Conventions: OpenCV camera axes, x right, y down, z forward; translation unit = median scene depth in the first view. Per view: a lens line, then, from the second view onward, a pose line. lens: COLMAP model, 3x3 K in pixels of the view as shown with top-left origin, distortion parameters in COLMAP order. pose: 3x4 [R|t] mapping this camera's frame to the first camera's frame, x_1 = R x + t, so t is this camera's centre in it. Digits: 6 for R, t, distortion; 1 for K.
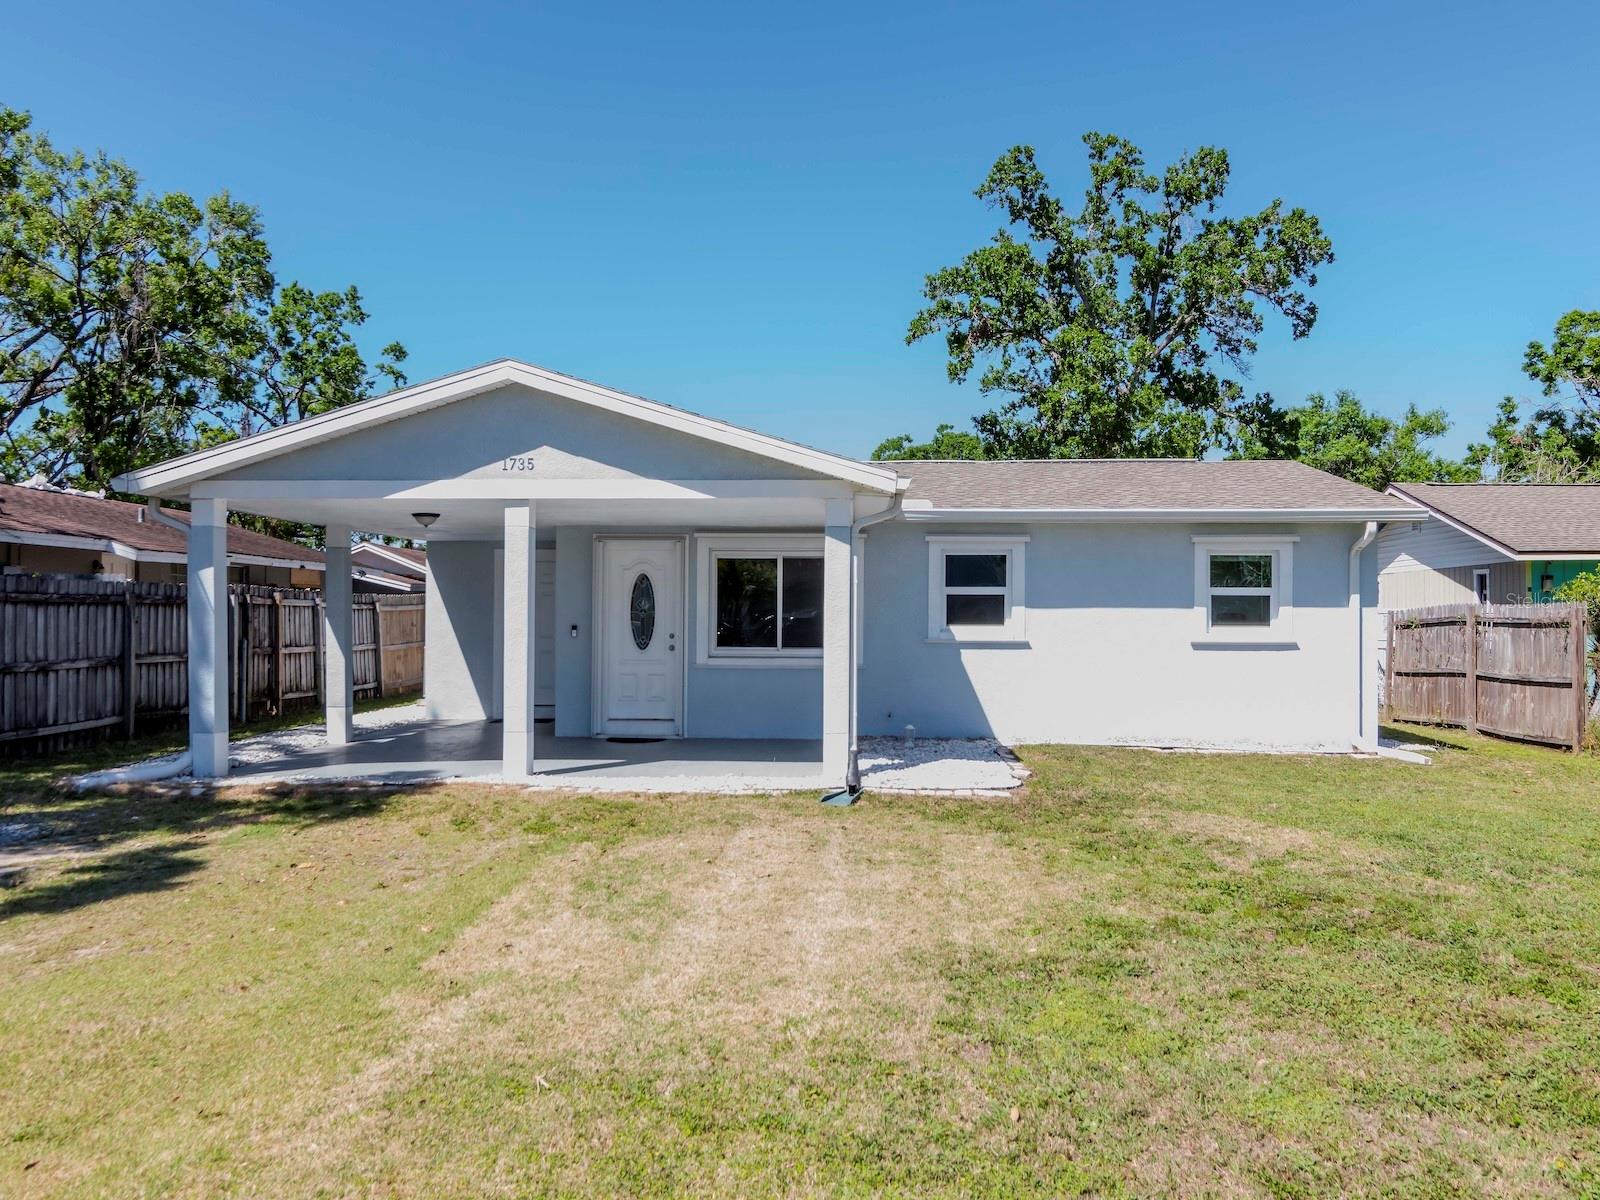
lens RADIAL K [[1130.1, 0, 801.5], [0, 1130.1, 605.9], [0, 0, 1]] dist [0.000345, -0.004921]
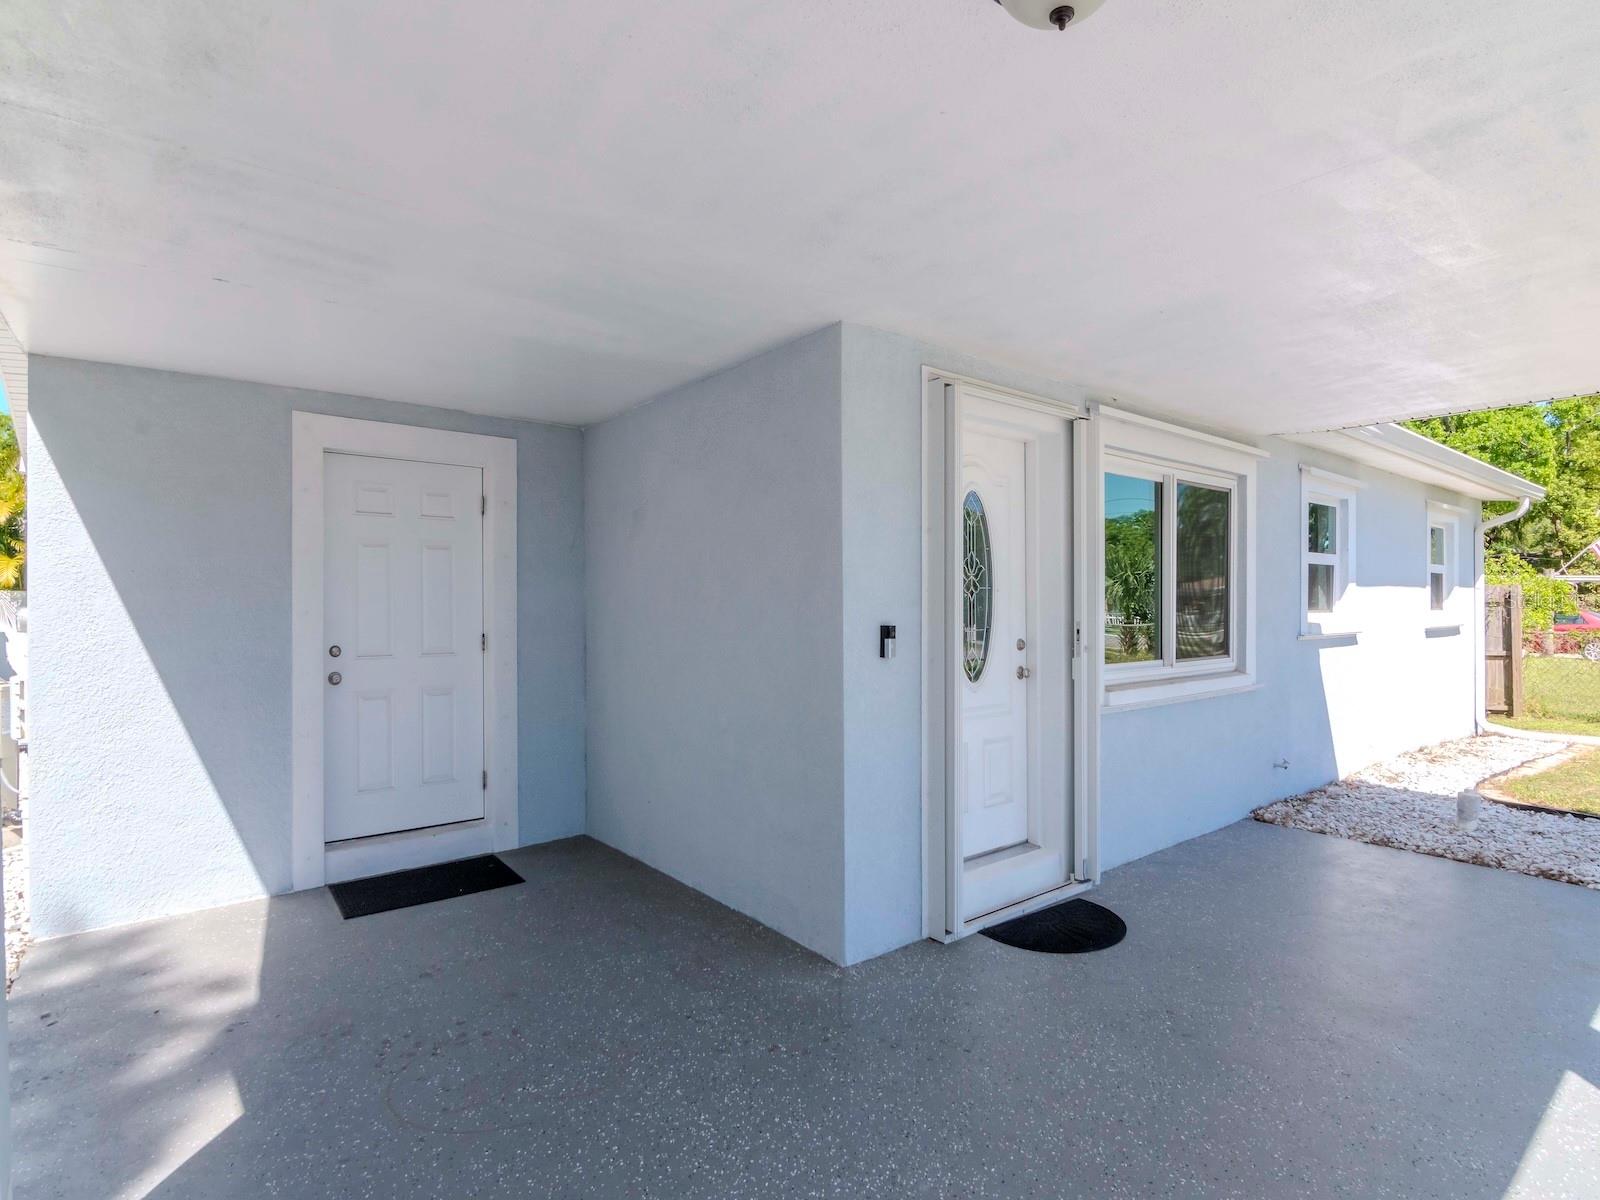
lens RADIAL K [[834.9, 0, 804.9], [0, 834.9, 597.9], [0, 0, 1]] dist [-0.004864, -0.000977]
pose [[0.734083, -0.001290, 0.679058, -0.390975], [-0.004239, 0.999970, 0.006482, 0.007669], [-0.679046, -0.007637, 0.734056, 0.836928]]
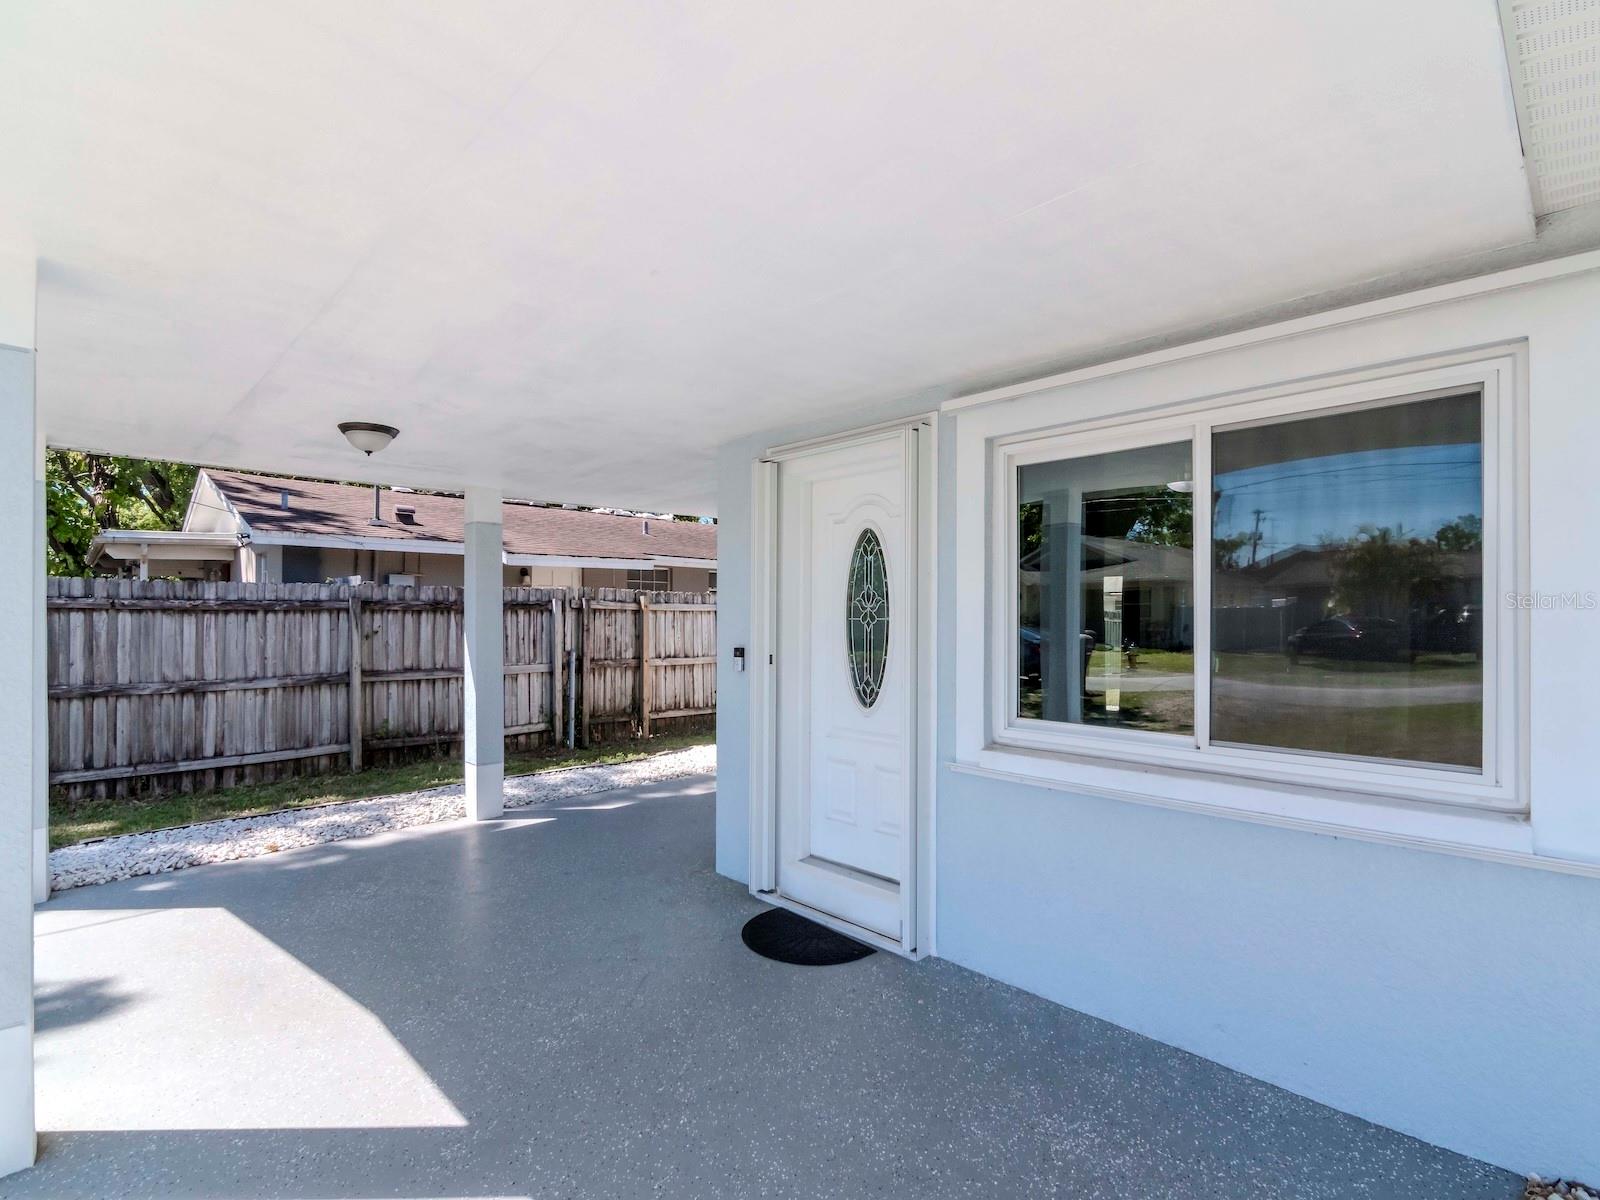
lens RADIAL K [[786.1, 0, 803.4], [0, 786.1, 604.1], [0, 0, 1]] dist [-0.006054, -0.003606]
pose [[0.734846, -0.014943, -0.678069, 0.043123], [0.009243, 0.999885, -0.012018, 0.003489], [0.678171, 0.002564, 0.734900, 0.778911]]
